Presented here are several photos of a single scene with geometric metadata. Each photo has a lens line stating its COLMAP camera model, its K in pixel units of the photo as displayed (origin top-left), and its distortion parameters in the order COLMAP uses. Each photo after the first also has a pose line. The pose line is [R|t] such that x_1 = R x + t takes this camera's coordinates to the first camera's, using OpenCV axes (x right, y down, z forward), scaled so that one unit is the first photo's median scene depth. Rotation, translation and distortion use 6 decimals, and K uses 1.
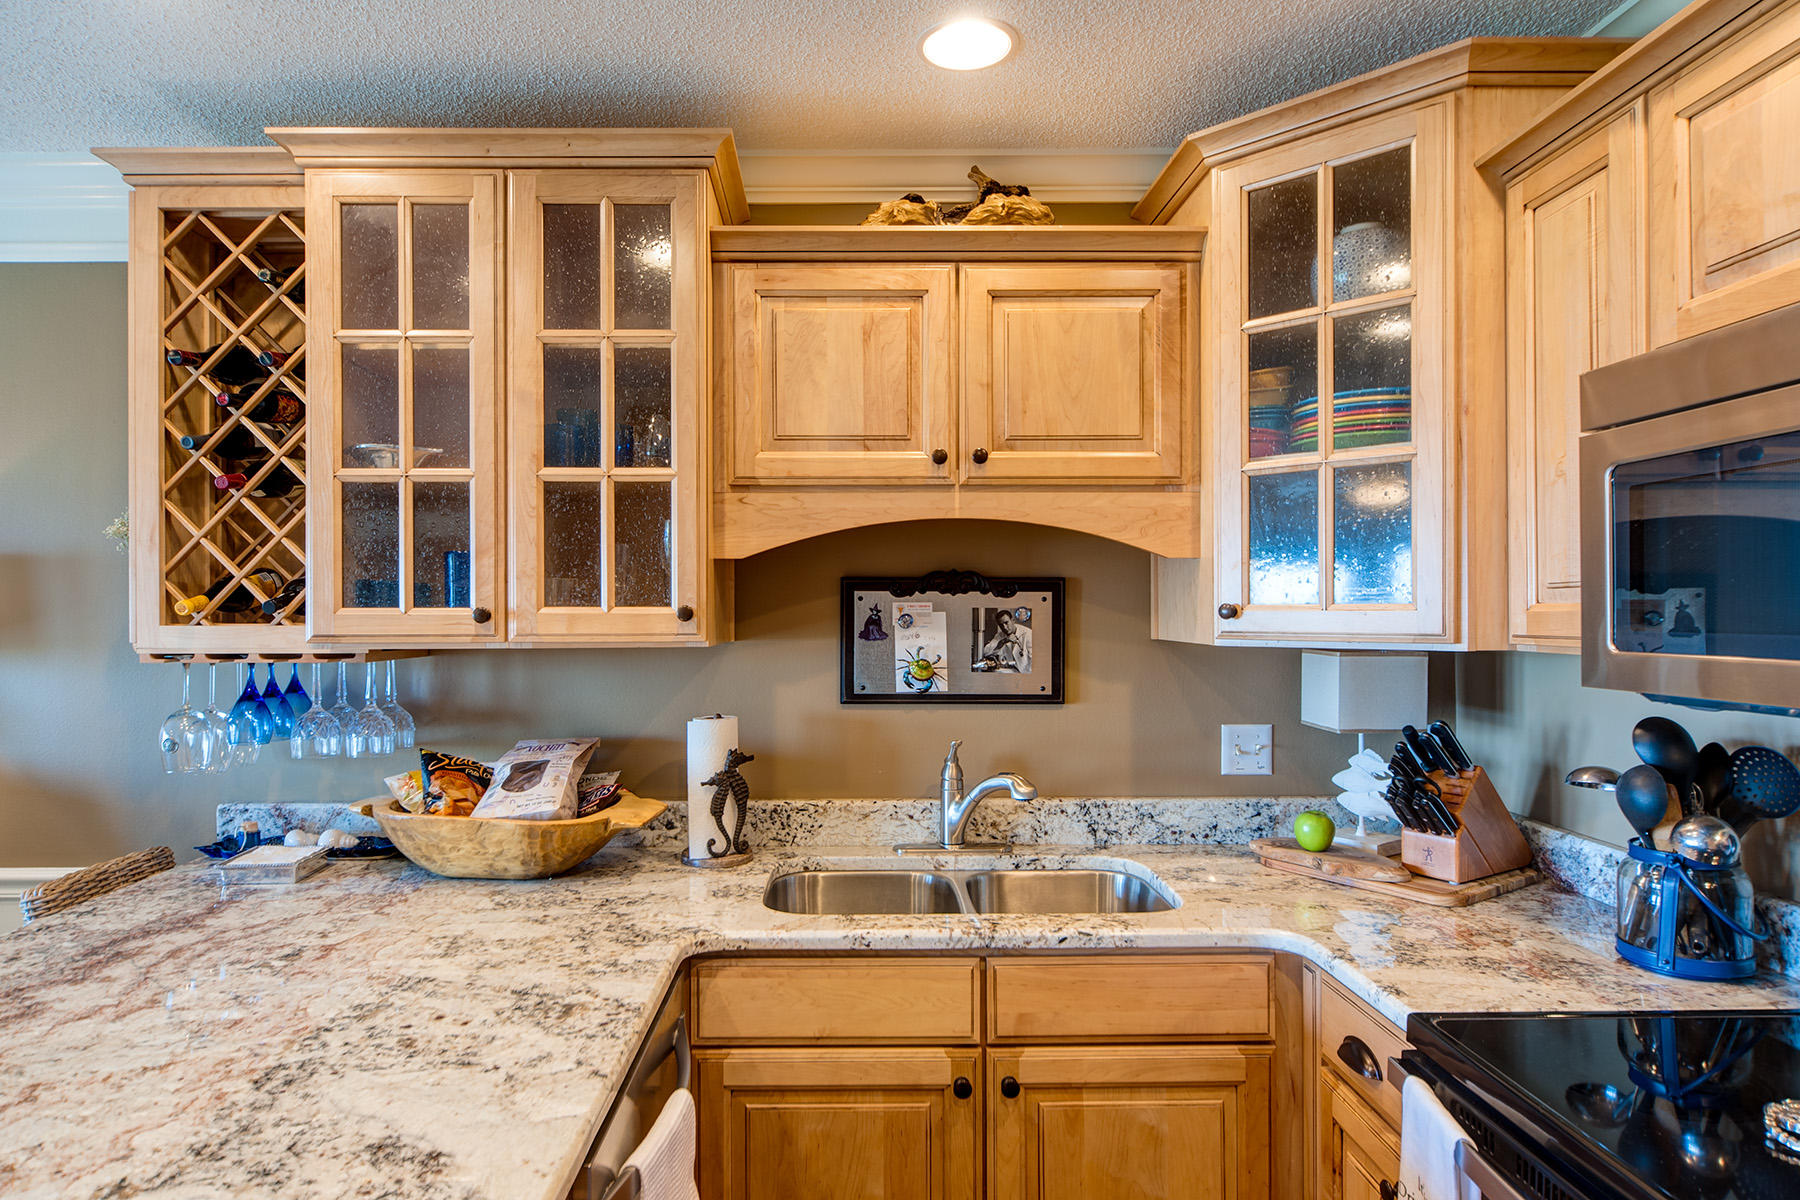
lens RADIAL K [[1045.9, 0, 852.3], [0, 1045.9, 607.2], [0, 0, 1]] dist [0.002471, -0.001032]
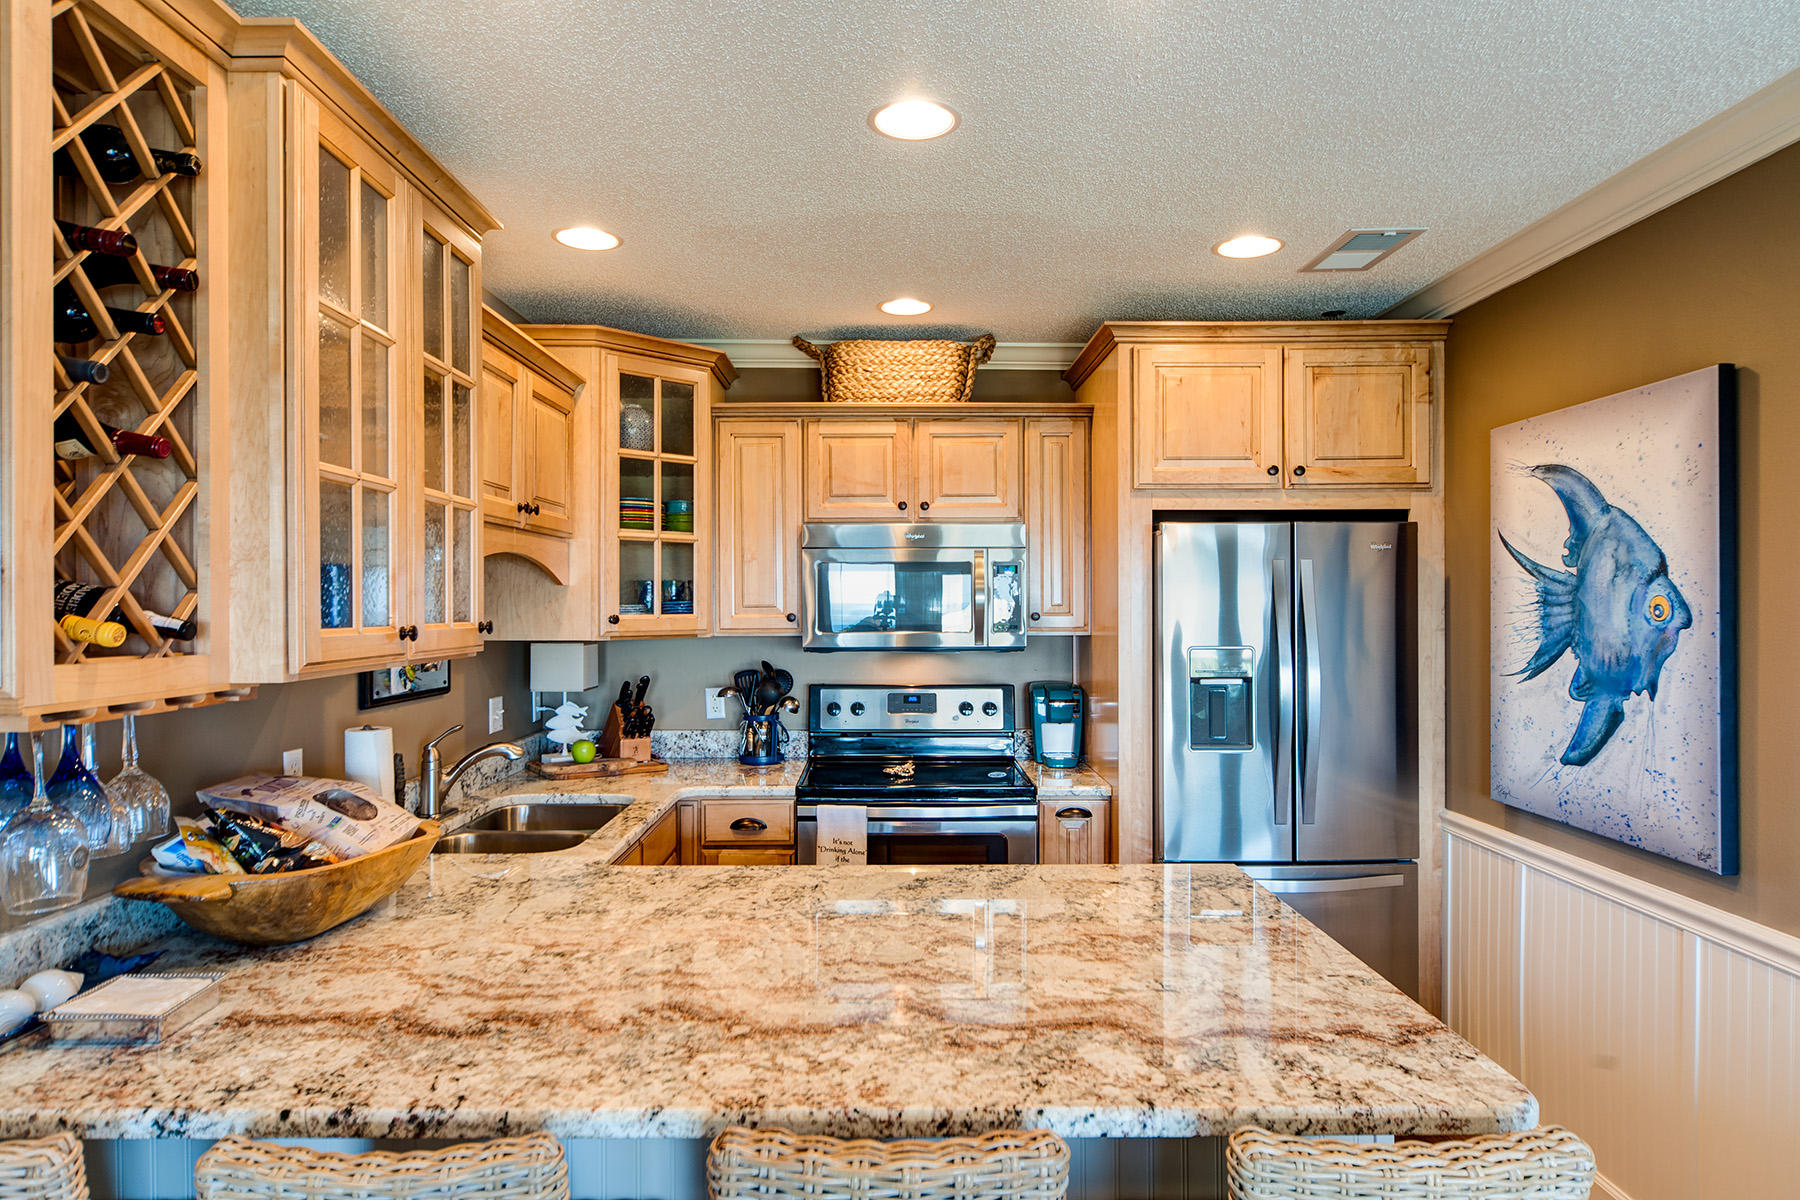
lens RADIAL K [[1067.4, 0, 894.6], [0, 1067.4, 609.0], [0, 0, 1]] dist [-0.001247, -0.000366]
pose [[-0.000927, -0.003066, 0.999995, -1.278476], [-0.000274, 0.999995, 0.003066, -0.017394], [-1.000000, -0.000271, -0.000928, 0.521507]]
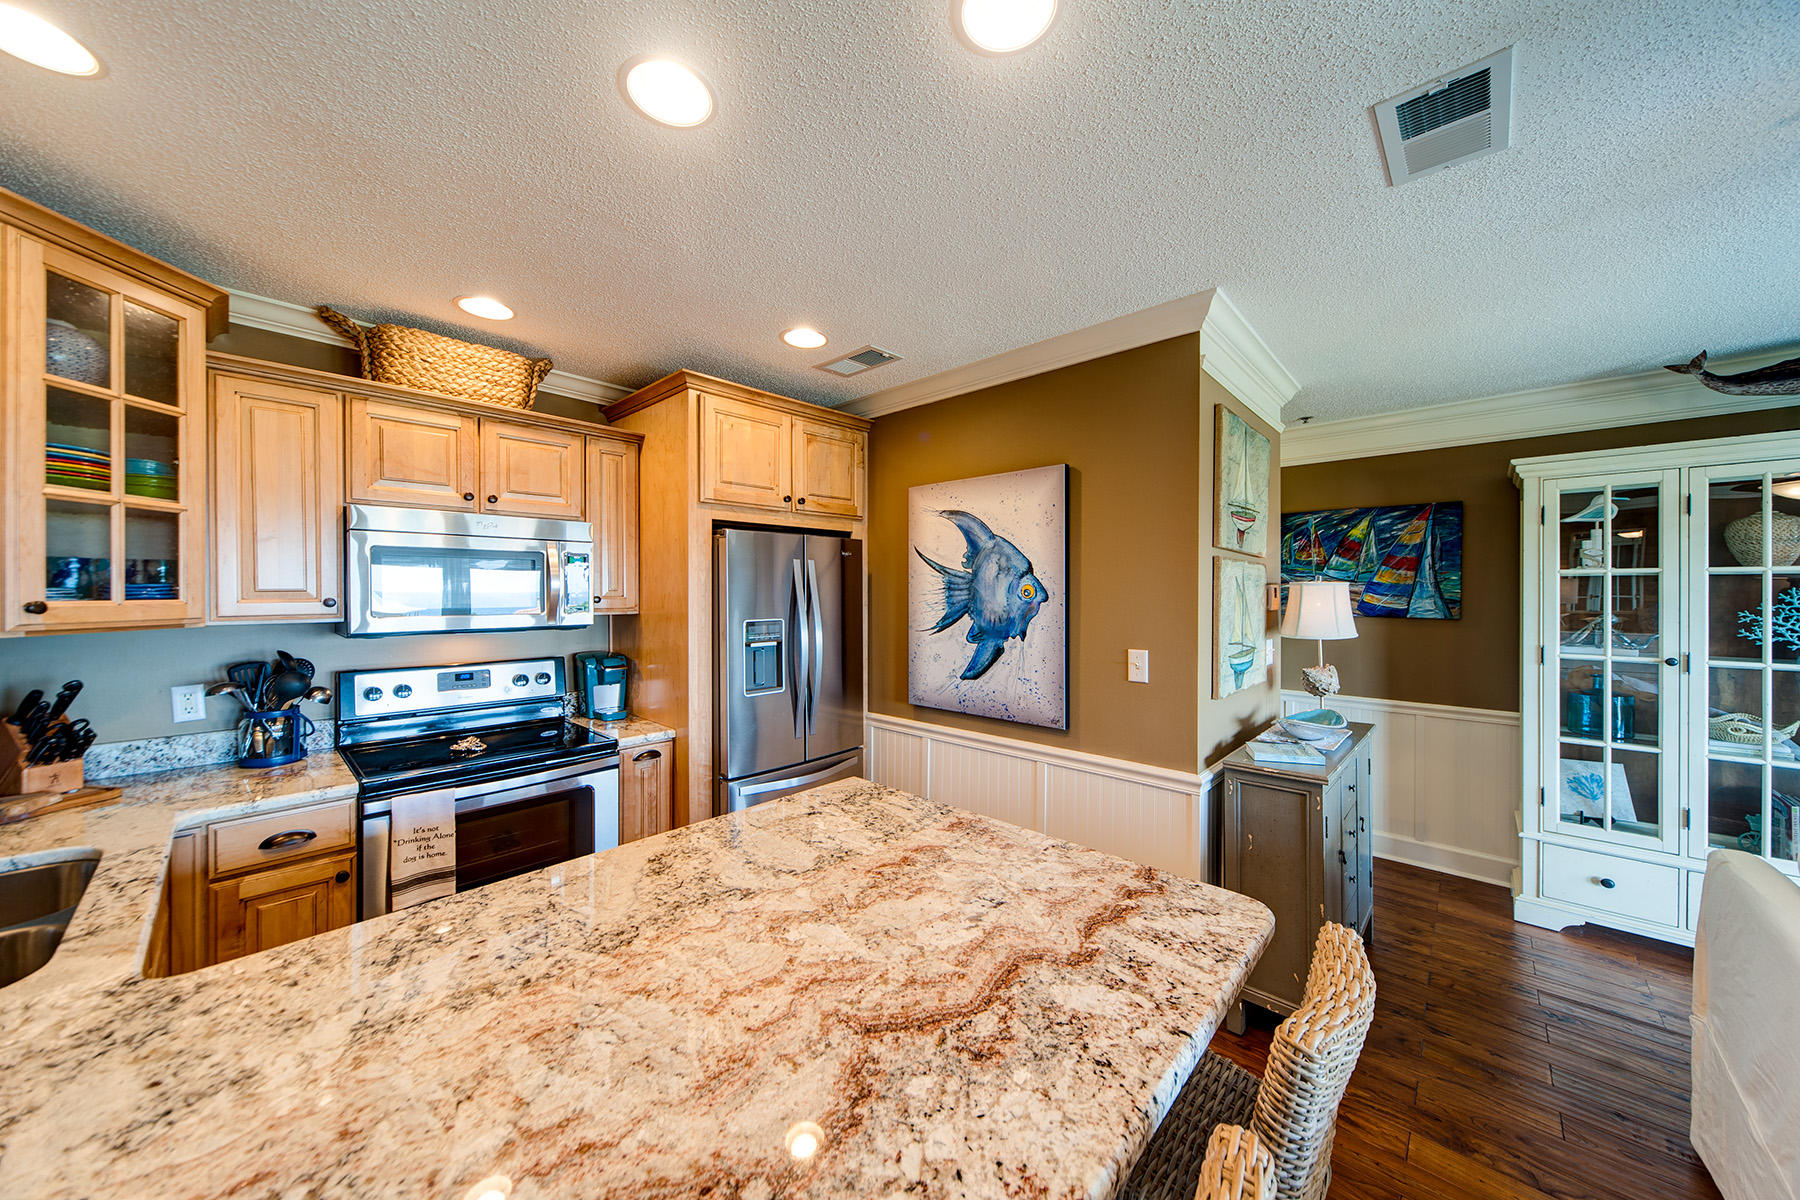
lens RADIAL K [[627.8, 0, 900.0], [0, 627.8, 600.0], [0, 0, 1]] dist [-0.001463, 0.000150]
pose [[-0.719823, -0.006755, 0.694124, -0.824790], [0.001553, 0.999934, 0.011341, -0.012368], [-0.694155, 0.009242, -0.719766, 0.777807]]
